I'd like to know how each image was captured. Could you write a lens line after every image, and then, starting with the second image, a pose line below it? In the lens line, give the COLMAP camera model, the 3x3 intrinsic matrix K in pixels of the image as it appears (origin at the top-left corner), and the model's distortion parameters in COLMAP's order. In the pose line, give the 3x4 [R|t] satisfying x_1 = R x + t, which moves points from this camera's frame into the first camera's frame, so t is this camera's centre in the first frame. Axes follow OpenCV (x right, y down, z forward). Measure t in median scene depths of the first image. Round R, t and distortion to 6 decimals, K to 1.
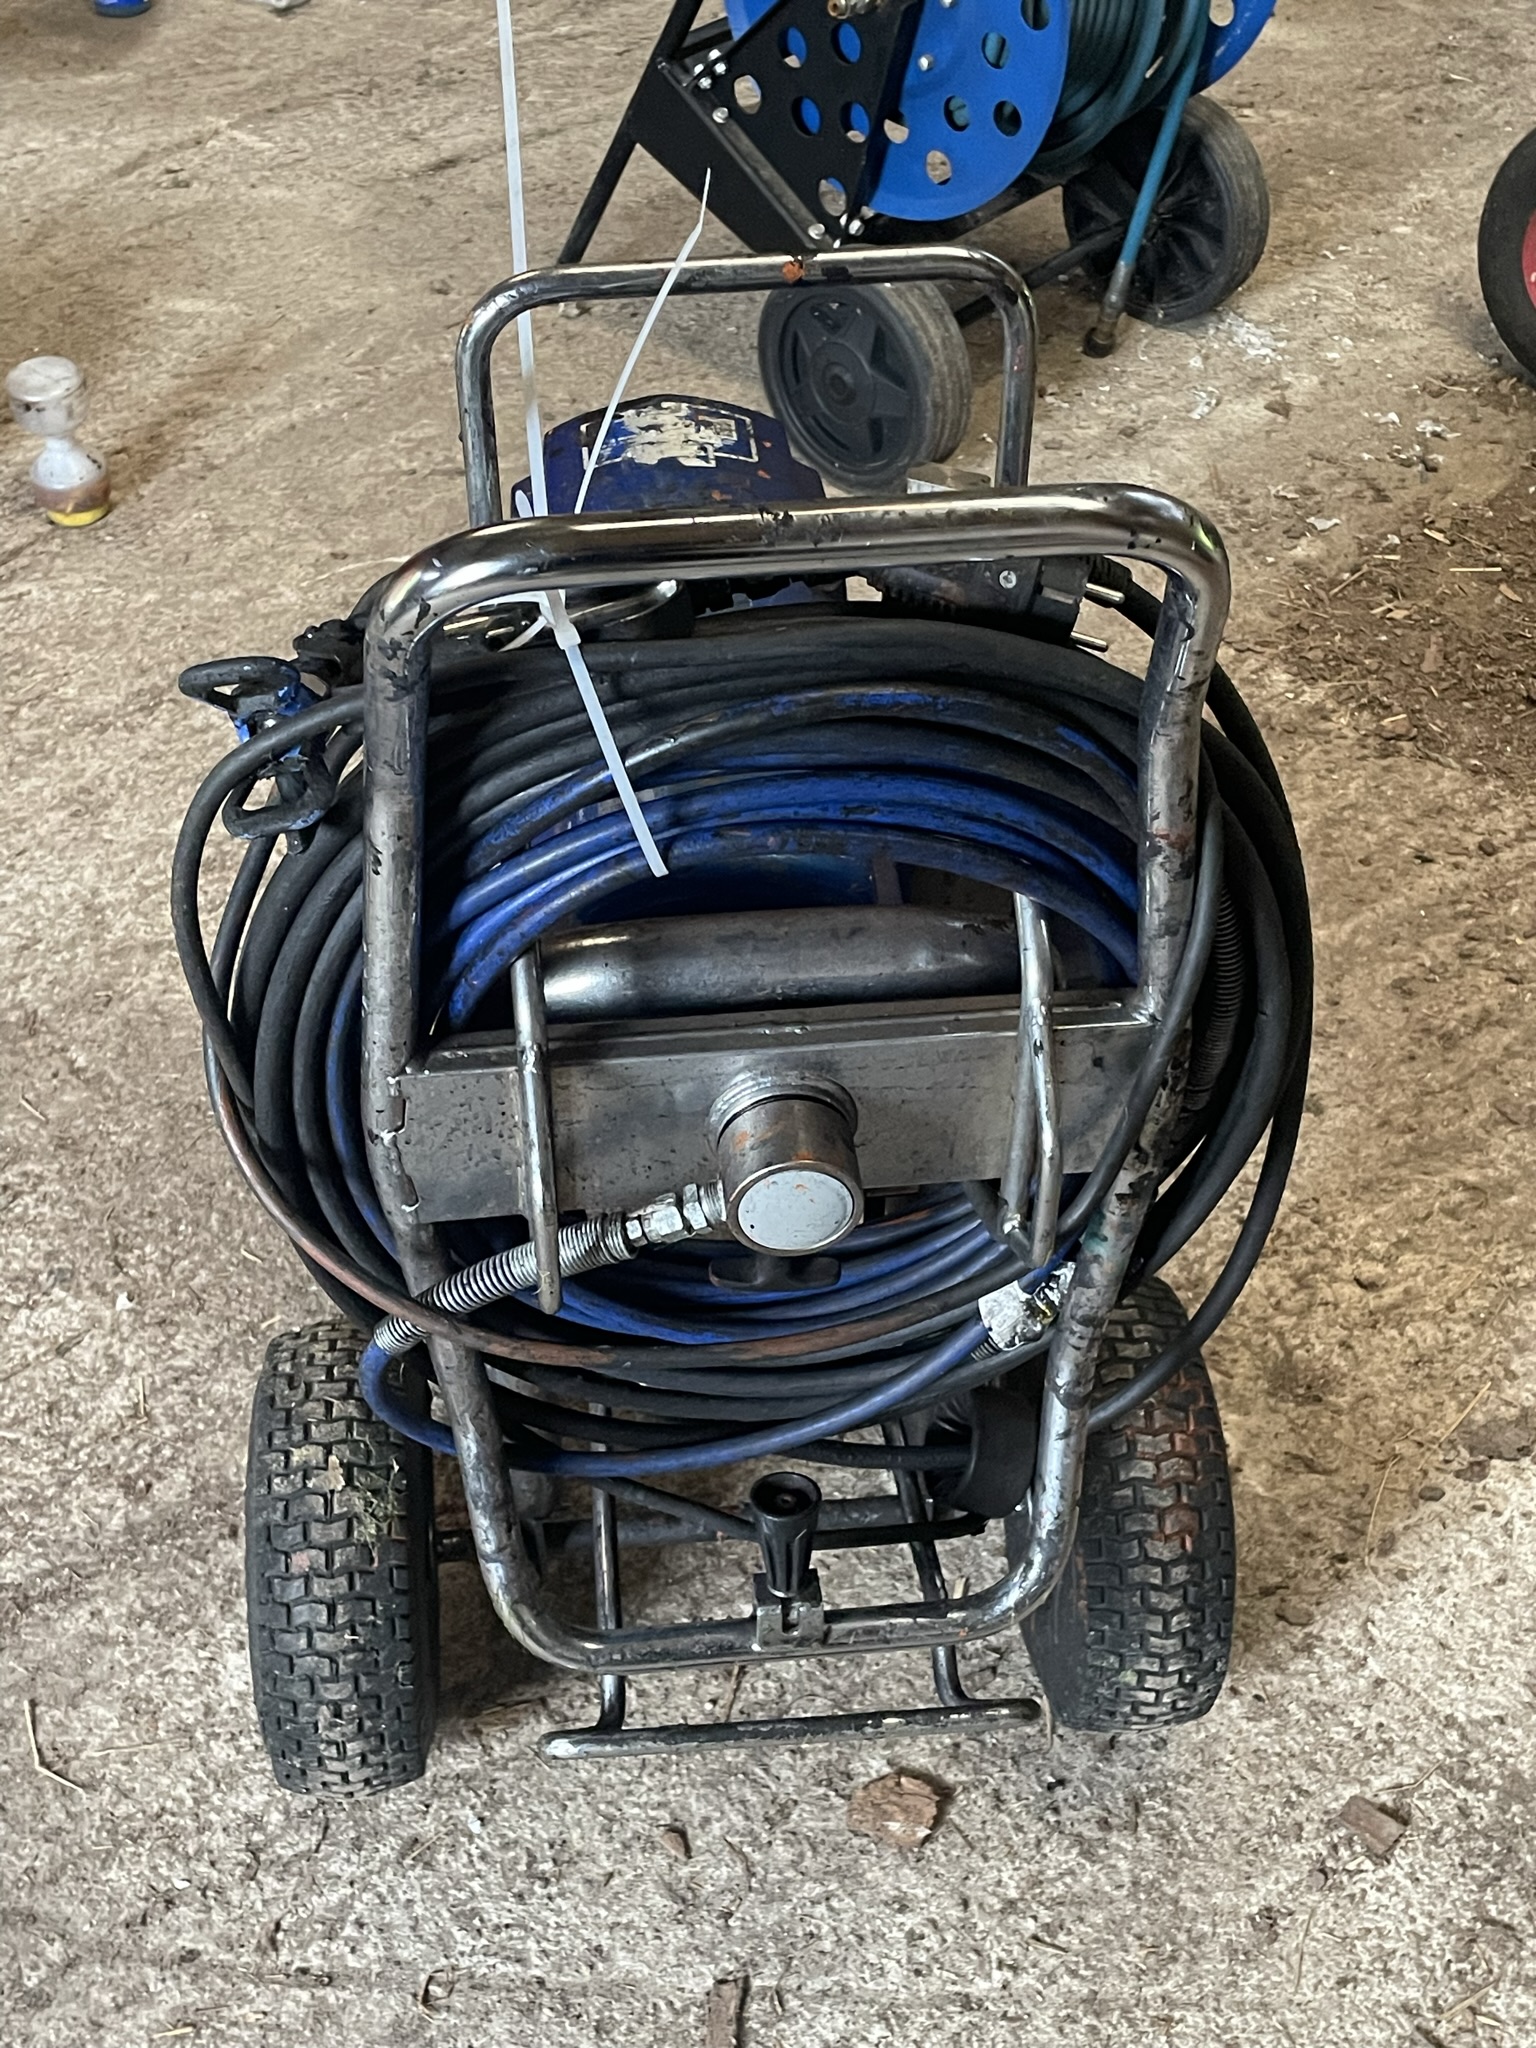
lens RADIAL K [[2432.3, 0, 744.1], [0, 2432.3, 1063.5], [0, 0, 1]] dist [0.123327, -0.230779]
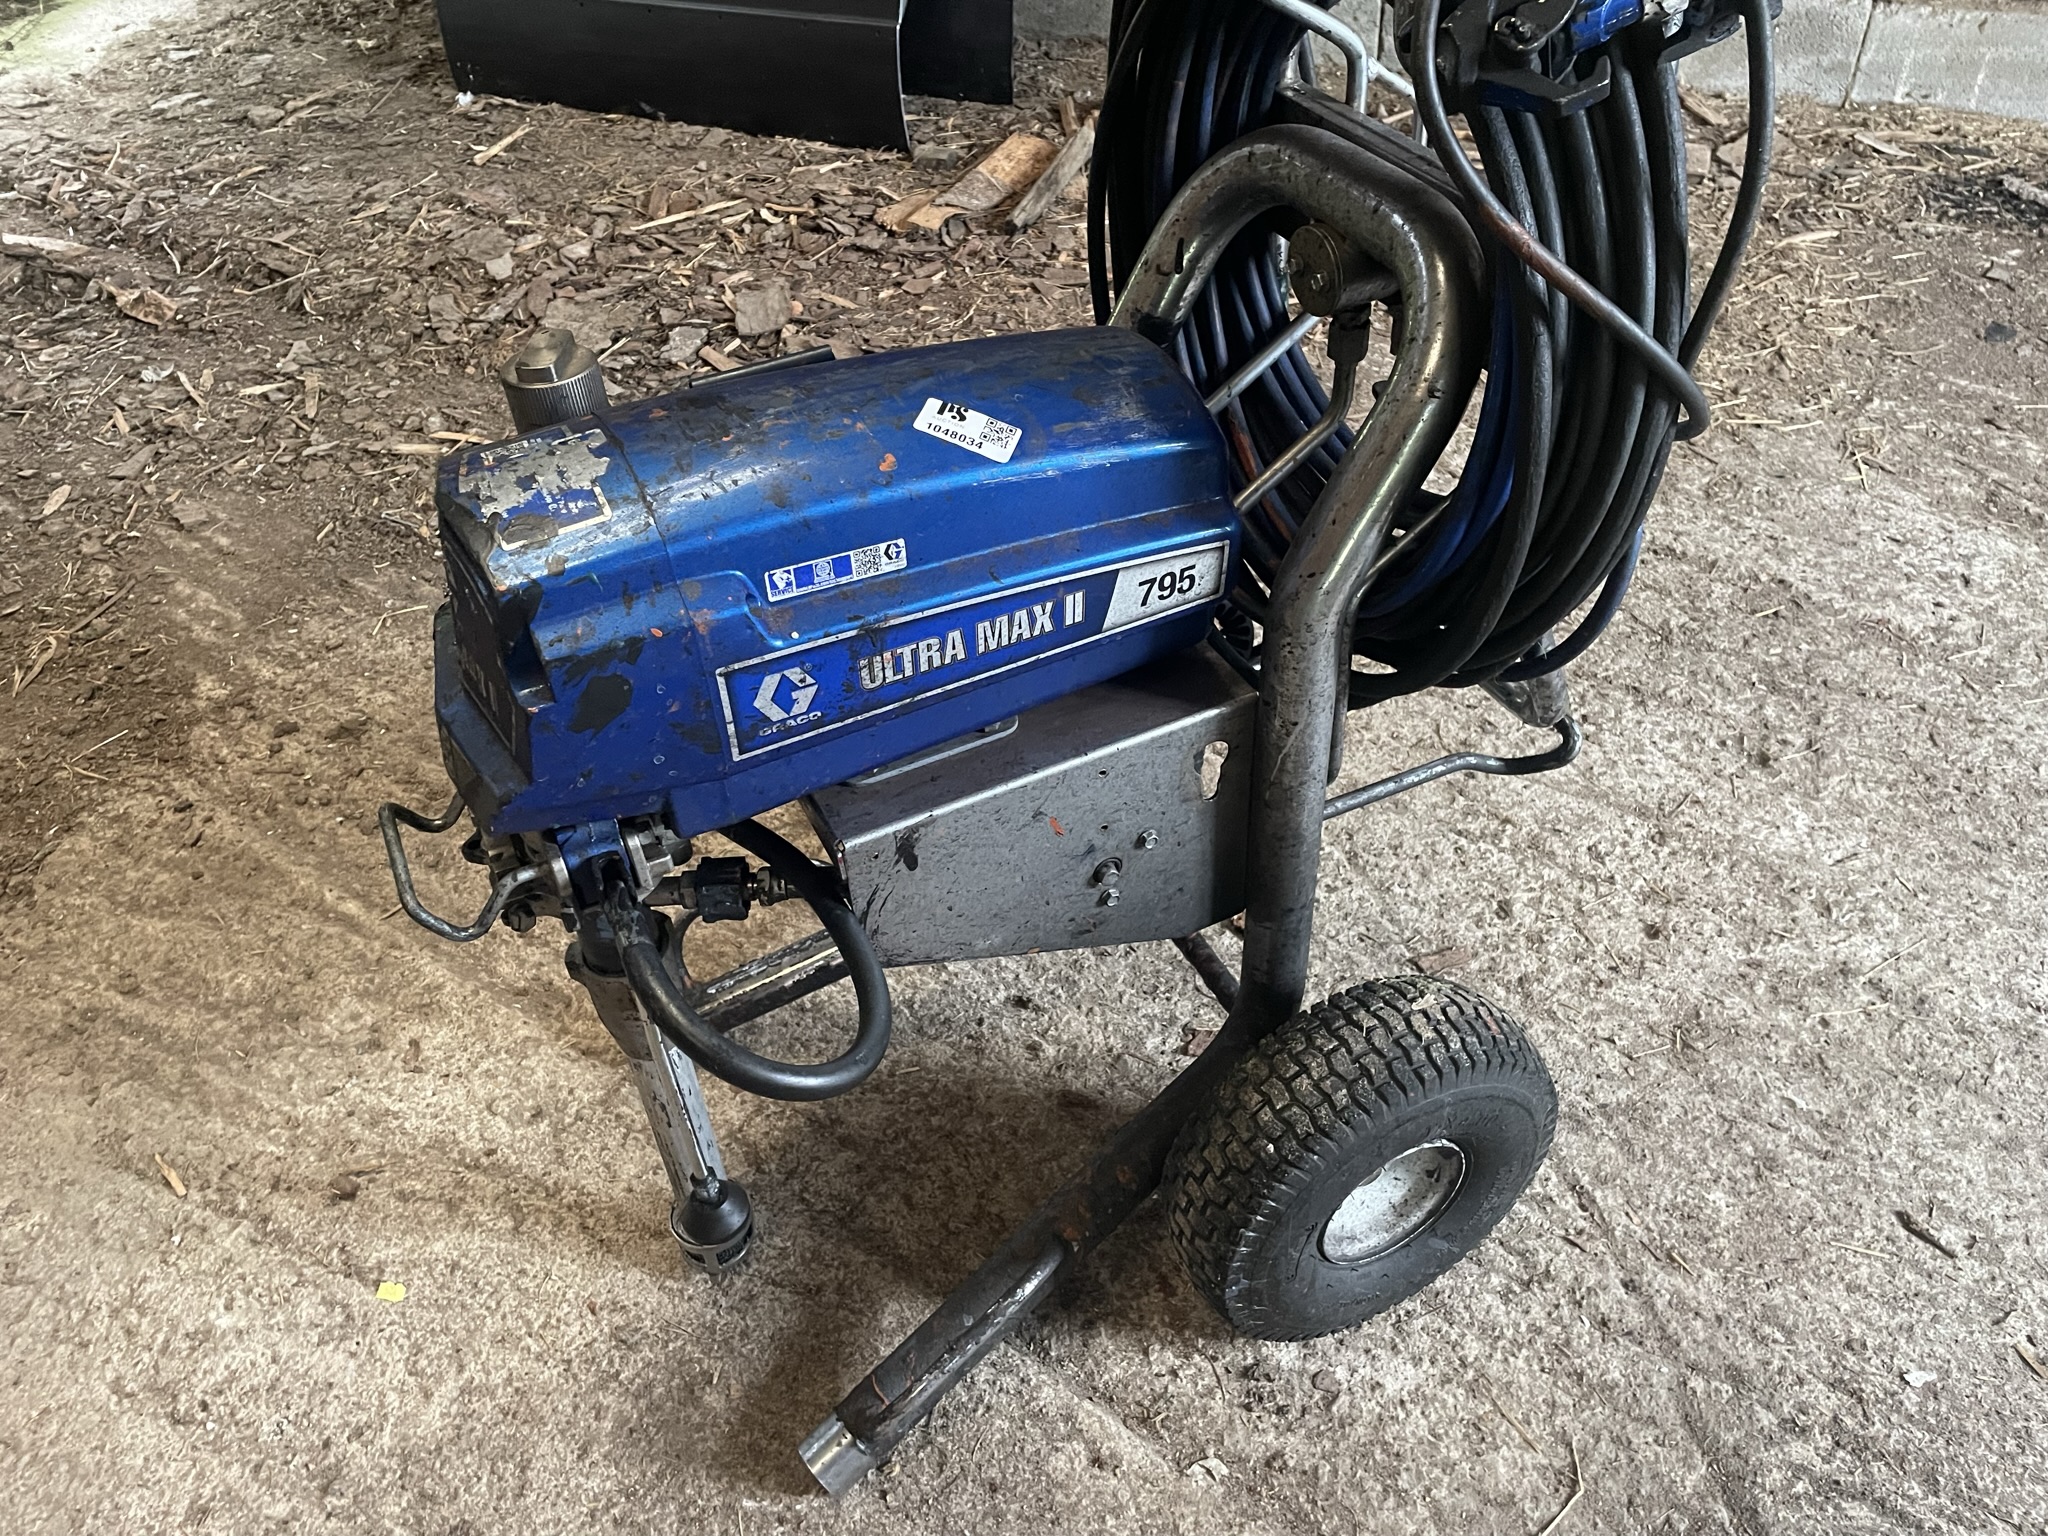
lens RADIAL K [[1550.1, 0, 1044.2], [0, 1550.1, 776.3], [0, 0, 1]] dist [0.084283, -0.110895]
pose [[-0.349462, -0.625240, 0.697819, -0.498738], [0.692986, 0.328775, 0.641621, -0.416369], [-0.630592, 0.707801, 0.318388, 0.736517]]
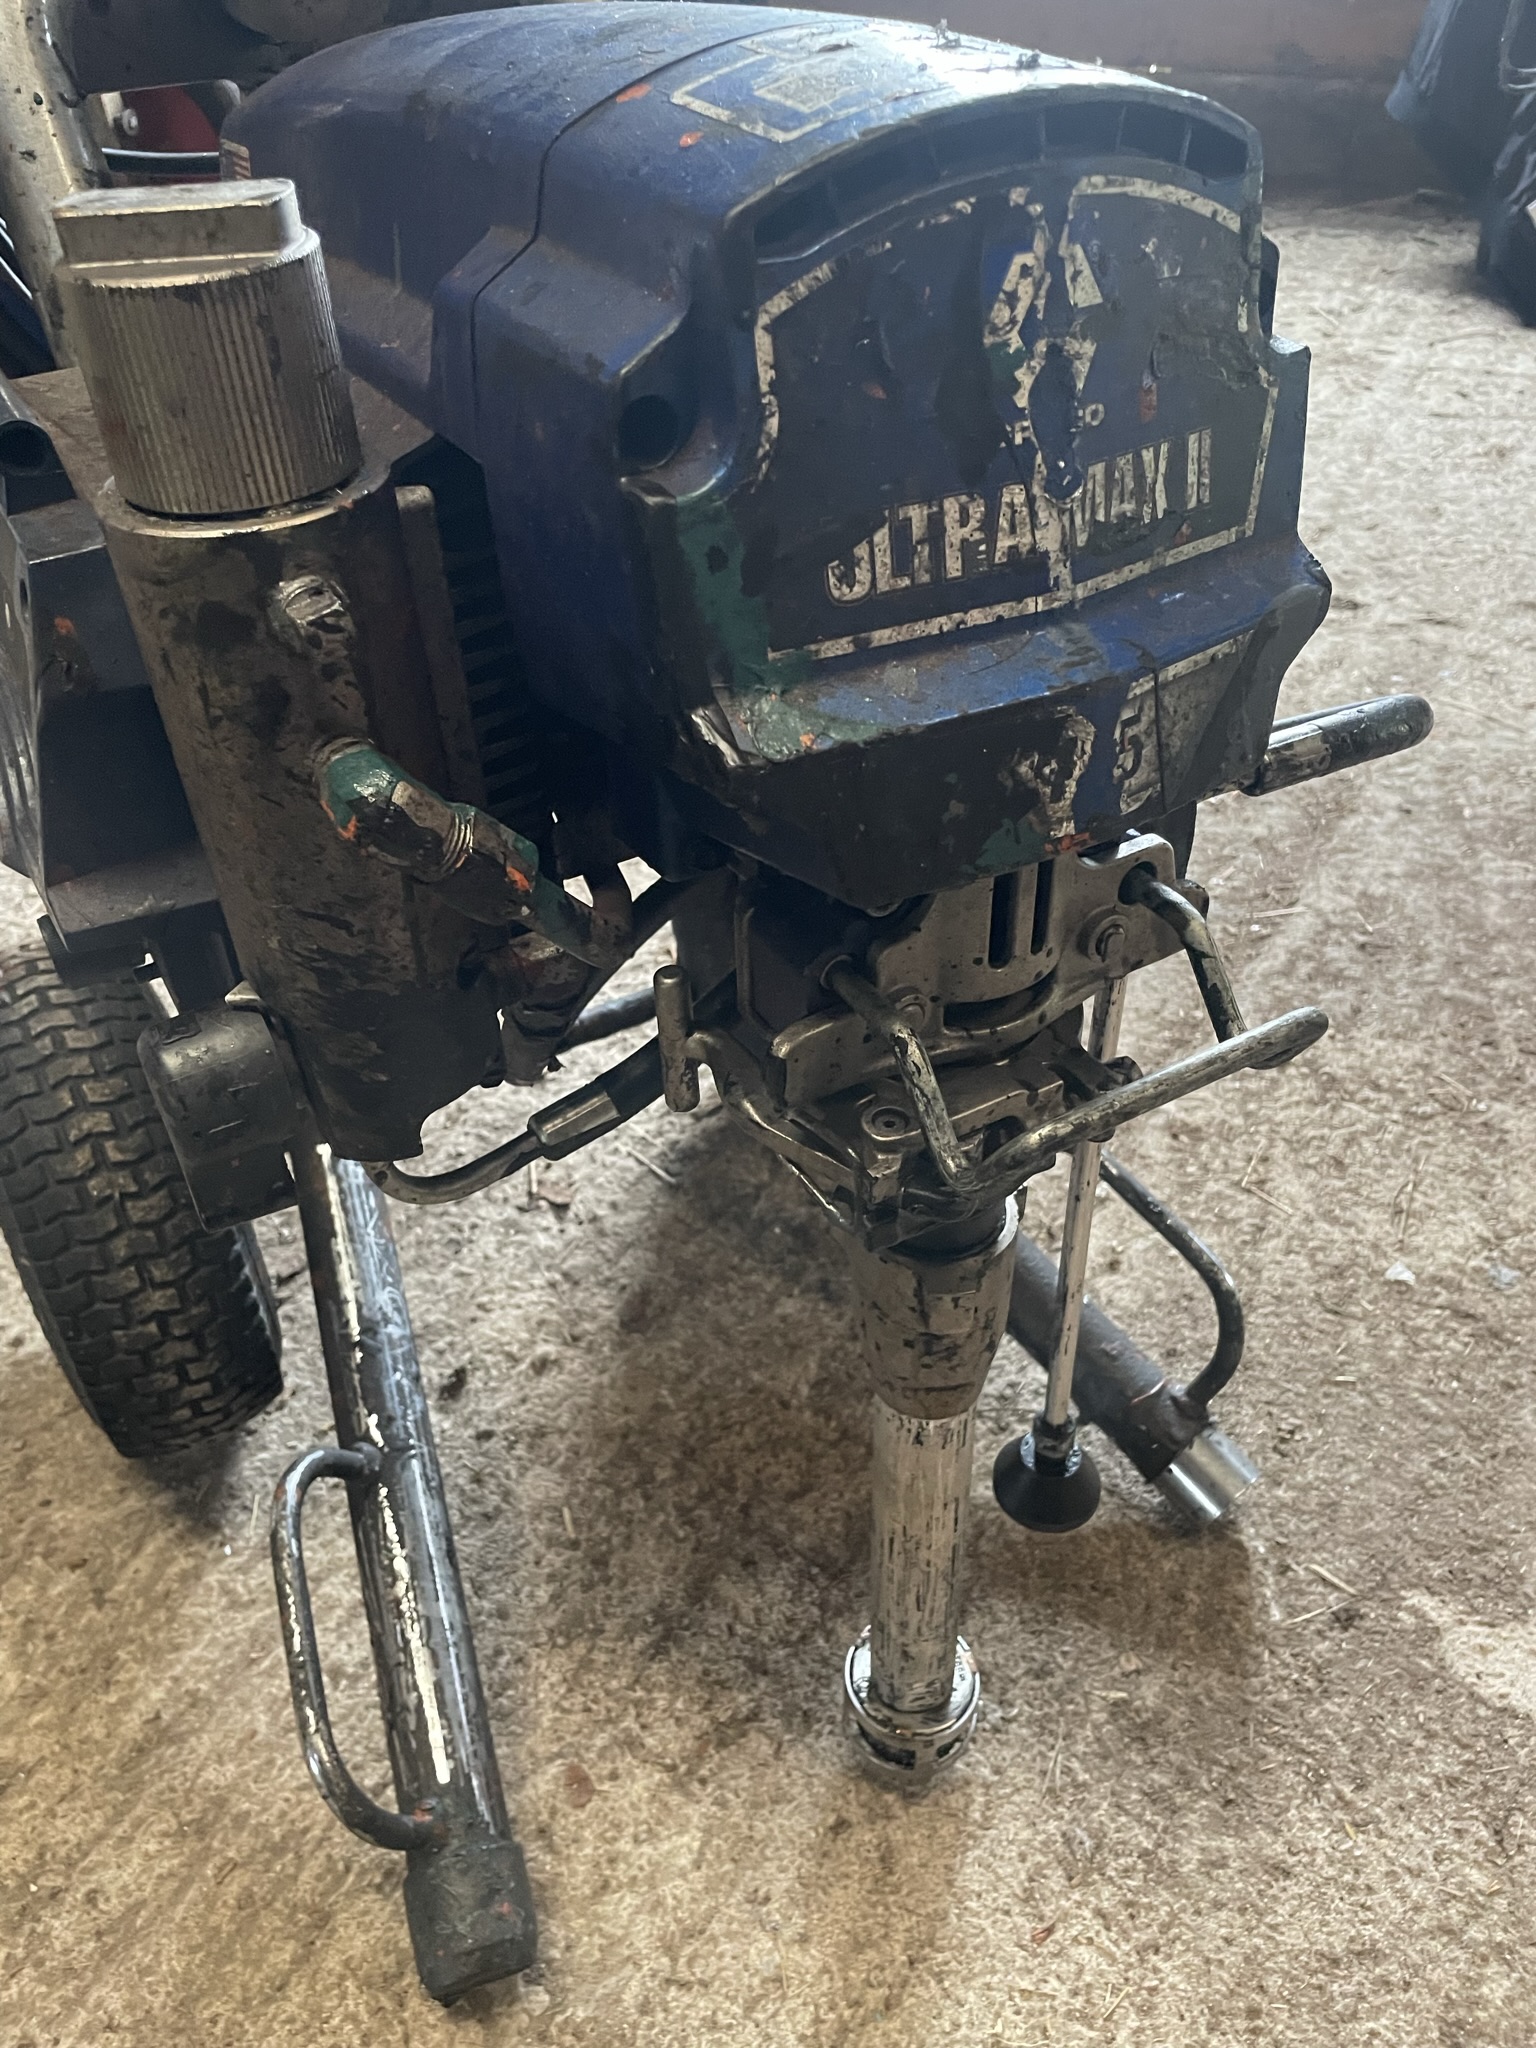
lens RADIAL K [[1564.0, 0, 750.1], [0, 1564.0, 1033.4], [0, 0, 1]] dist [0.077125, -0.109796]
pose [[-0.913126, 0.270195, -0.305279, 0.102634], [-0.271218, 0.156451, 0.949718, -0.430457], [0.304370, 0.950009, -0.069578, 1.075706]]
